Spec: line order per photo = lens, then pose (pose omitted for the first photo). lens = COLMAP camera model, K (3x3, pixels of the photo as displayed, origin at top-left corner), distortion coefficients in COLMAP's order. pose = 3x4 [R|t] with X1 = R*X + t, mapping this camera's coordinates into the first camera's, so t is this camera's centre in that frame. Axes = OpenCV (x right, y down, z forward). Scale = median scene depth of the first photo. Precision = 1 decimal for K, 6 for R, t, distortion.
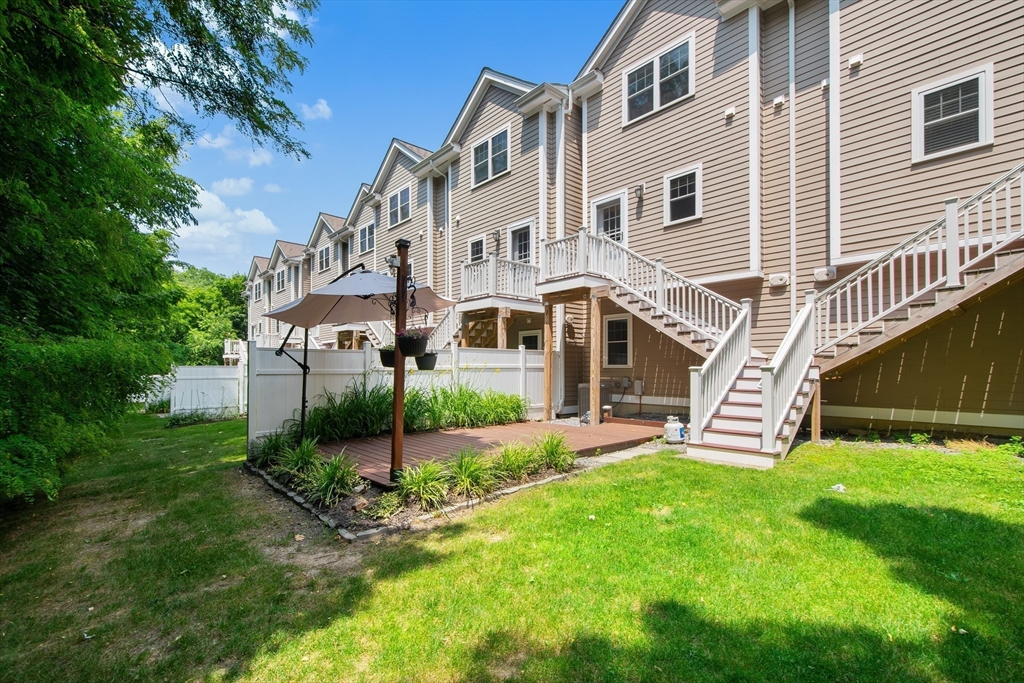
lens RADIAL K [[459.5, 0, 505.5], [0, 459.5, 345.4], [0, 0, 1]] dist [0.003835, -0.000047]
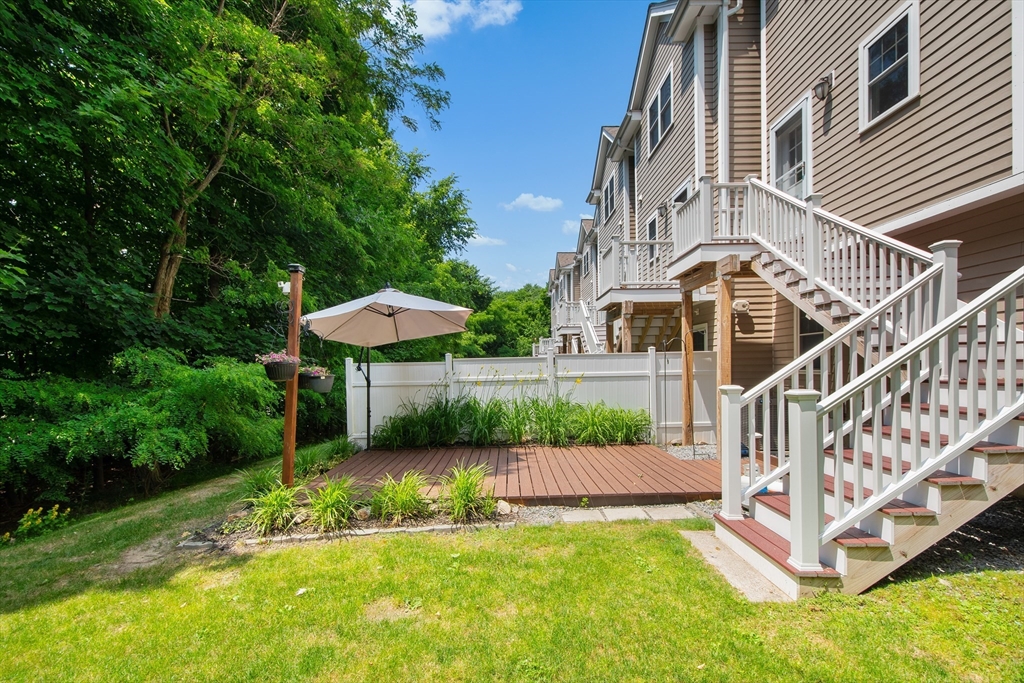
lens RADIAL K [[456.4, 0, 513.3], [0, 456.4, 360.1], [0, 0, 1]] dist [0.001196, -0.000413]
pose [[0.756574, -0.022529, -0.653520, 0.389671], [0.050514, 0.998433, 0.024060, -0.008661], [0.651954, -0.051216, 0.756527, 0.266008]]
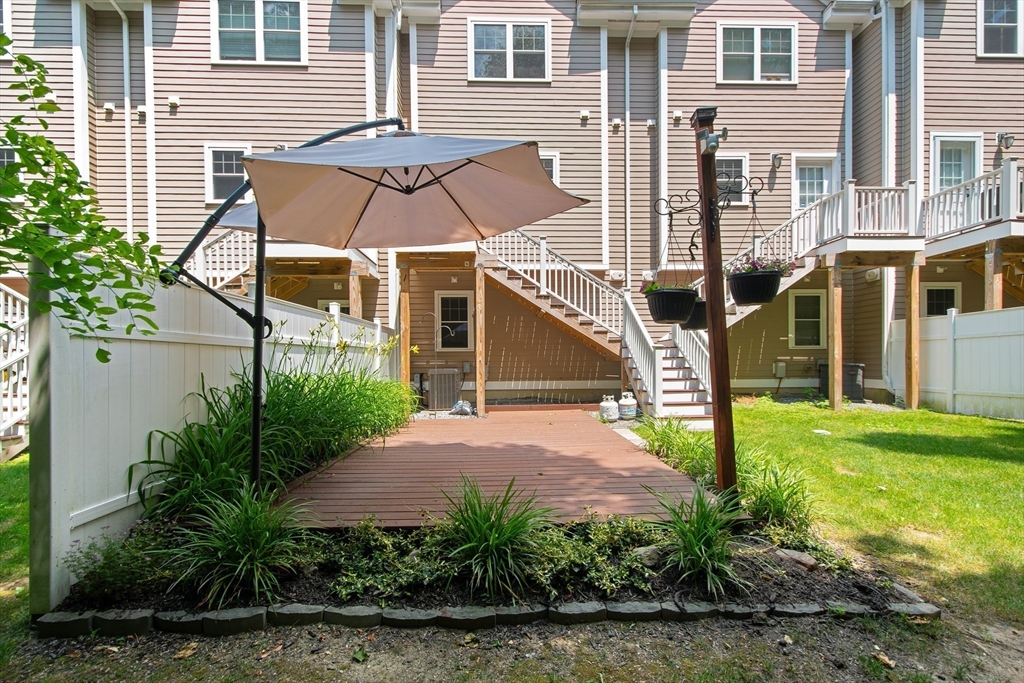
lens RADIAL K [[463.8, 0, 511.9], [0, 463.8, 350.2], [0, 0, 1]] dist [0.015151, -0.000437]
pose [[0.636790, 0.016859, 0.770853, -0.419380], [-0.032778, 0.999449, 0.005219, 0.042681], [-0.770340, -0.028591, 0.636992, 0.387591]]
